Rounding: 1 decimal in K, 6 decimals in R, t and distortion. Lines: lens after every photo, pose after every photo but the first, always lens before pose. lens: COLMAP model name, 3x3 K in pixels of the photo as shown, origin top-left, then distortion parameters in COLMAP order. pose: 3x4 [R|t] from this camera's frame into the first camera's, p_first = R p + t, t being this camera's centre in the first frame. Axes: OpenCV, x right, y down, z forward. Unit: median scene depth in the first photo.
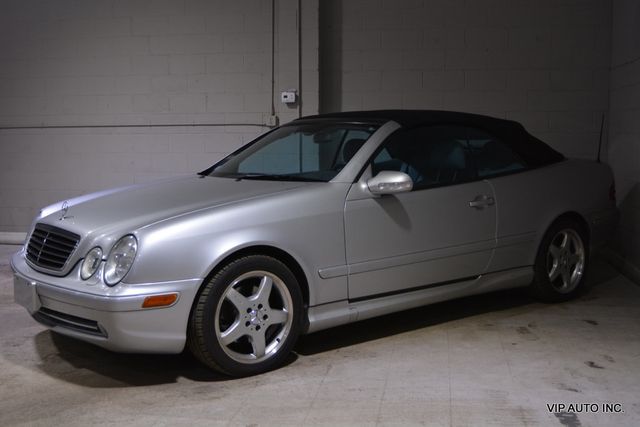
lens RADIAL K [[757.9, 0, 320.0], [0, 757.9, 213.5], [0, 0, 1]] dist [-0.071398, -0.006846]
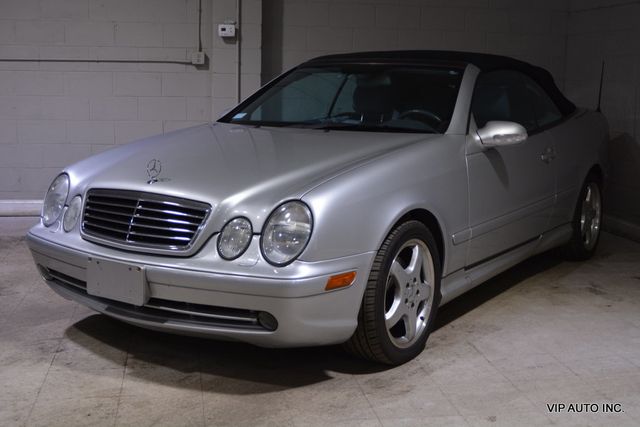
lens RADIAL K [[856.2, 0, 320.0], [0, 856.2, 213.5], [0, 0, 1]] dist [-0.061496, -0.007570]
pose [[0.948670, -0.029230, 0.314913, -0.430625], [0.011803, 0.998298, 0.057104, -0.007752], [-0.316046, -0.050456, 0.947401, 0.112973]]
